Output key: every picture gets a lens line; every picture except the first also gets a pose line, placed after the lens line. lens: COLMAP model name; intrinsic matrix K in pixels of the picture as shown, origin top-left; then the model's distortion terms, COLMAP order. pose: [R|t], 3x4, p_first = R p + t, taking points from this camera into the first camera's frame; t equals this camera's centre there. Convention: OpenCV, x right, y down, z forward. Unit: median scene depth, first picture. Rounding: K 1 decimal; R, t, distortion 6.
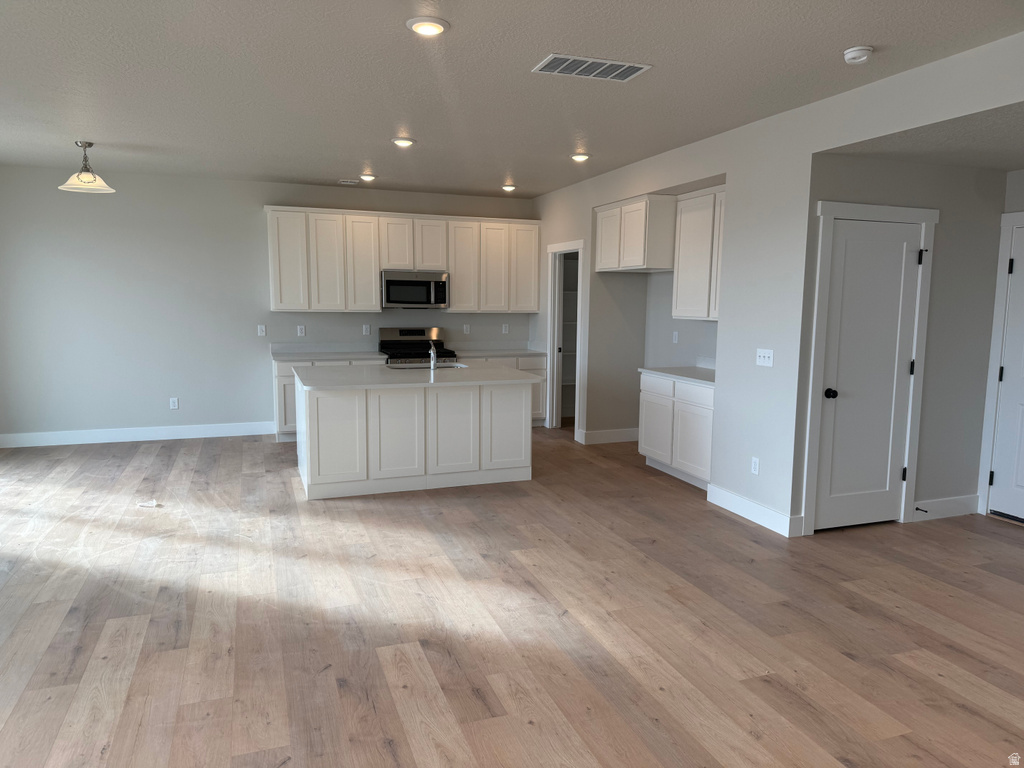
lens RADIAL K [[728.7, 0, 522.1], [0, 728.7, 383.7], [0, 0, 1]] dist [0.061253, -0.095497]
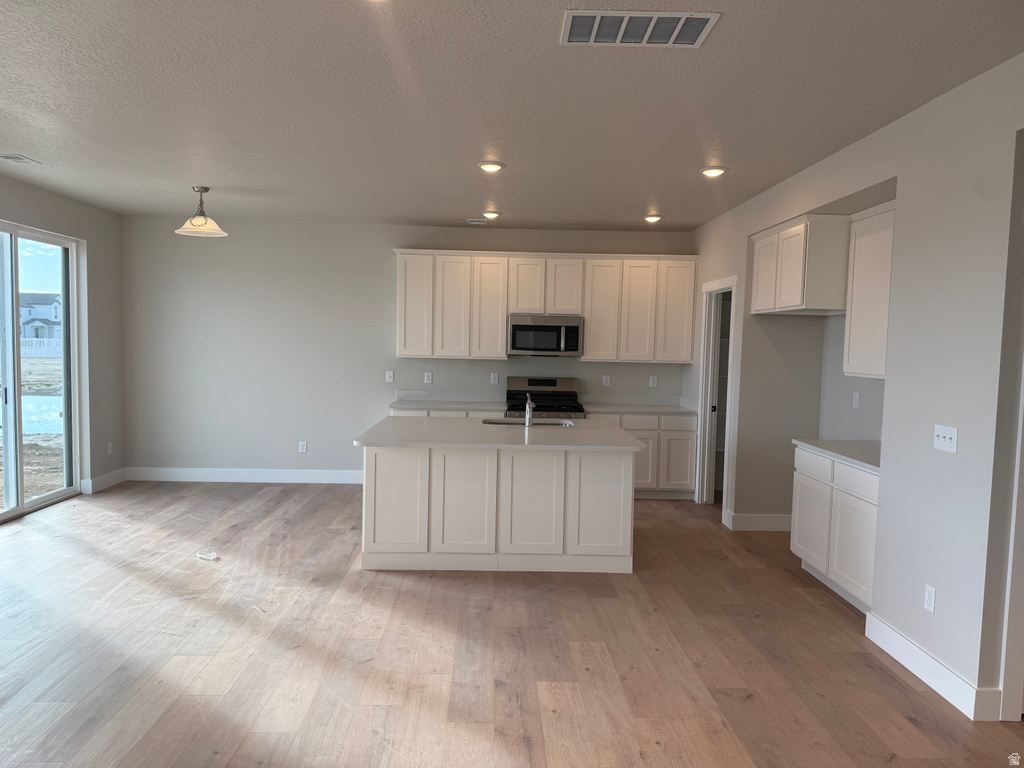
lens RADIAL K [[728.7, 0, 505.6], [0, 728.7, 380.0], [0, 0, 1]] dist [0.061253, -0.095497]
pose [[0.943945, 0.029194, -0.328810, 0.138707], [-0.052627, 0.996651, -0.062593, -0.020340], [0.325882, 0.076389, 0.942319, 0.189041]]
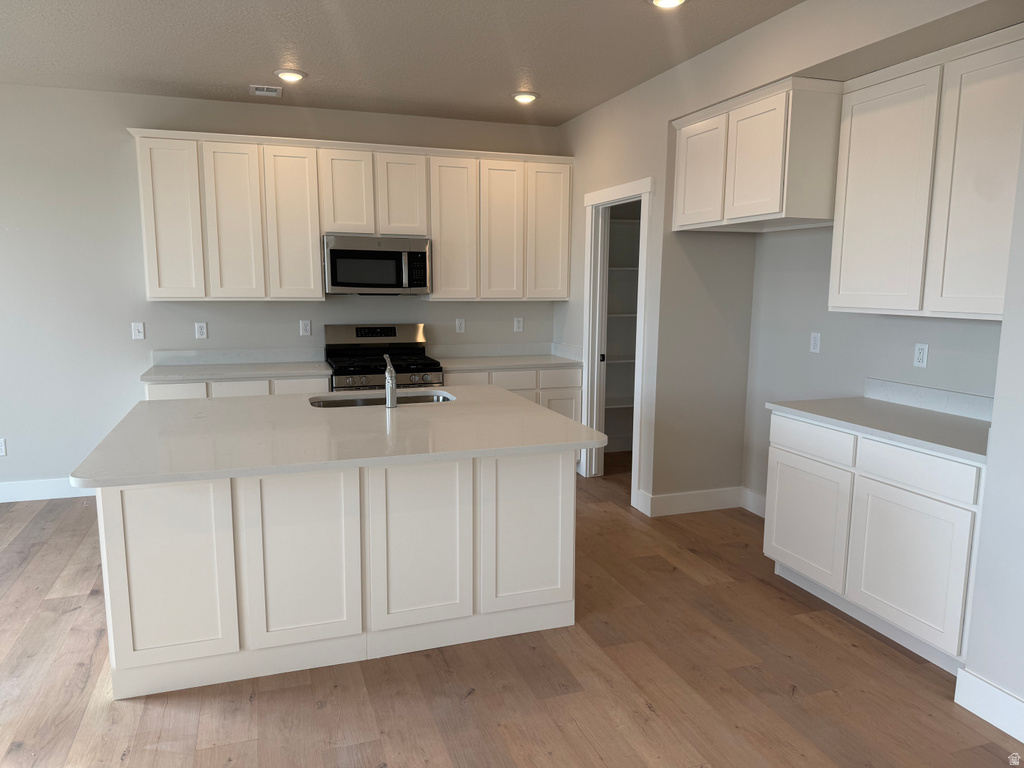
lens RADIAL K [[728.7, 0, 511.6], [0, 728.7, 387.4], [0, 0, 1]] dist [0.061253, -0.095497]
pose [[0.999723, -0.001532, -0.023482, -0.019699], [0.002147, 0.999655, 0.026172, -0.051421], [0.023434, -0.026215, 0.999382, 0.481737]]
